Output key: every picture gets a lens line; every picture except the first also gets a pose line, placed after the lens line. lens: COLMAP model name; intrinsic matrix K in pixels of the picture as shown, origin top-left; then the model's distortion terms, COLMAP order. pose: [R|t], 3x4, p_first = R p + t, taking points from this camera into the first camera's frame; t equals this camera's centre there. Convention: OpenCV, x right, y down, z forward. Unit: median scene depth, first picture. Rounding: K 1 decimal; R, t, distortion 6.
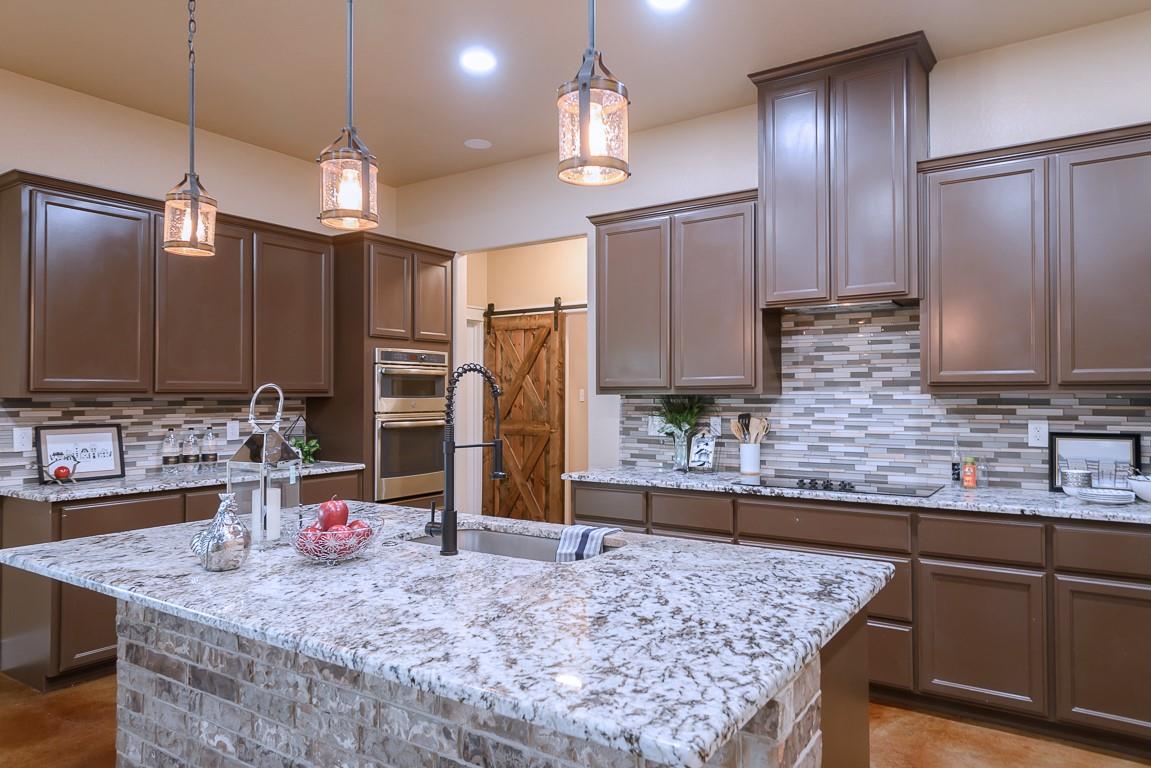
lens RADIAL K [[731.1, 0, 578.1], [0, 731.1, 386.0], [0, 0, 1]] dist [0.007896, 0.001453]
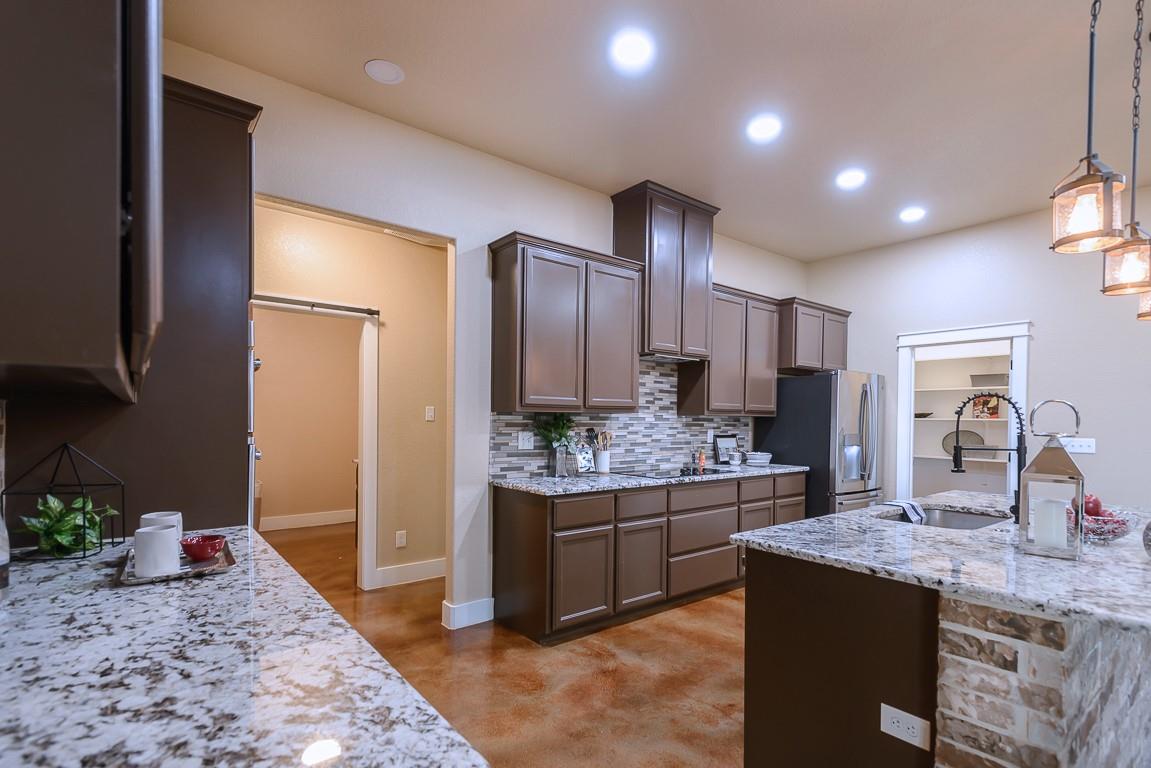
lens RADIAL K [[545.6, 0, 581.4], [0, 545.6, 423.8], [0, 0, 1]] dist [0.018263, -0.005205]
pose [[0.299632, -0.001413, 0.954054, -0.775527], [-0.022657, 0.999706, 0.008596, 0.024382], [-0.953786, -0.024191, 0.299512, 0.794249]]
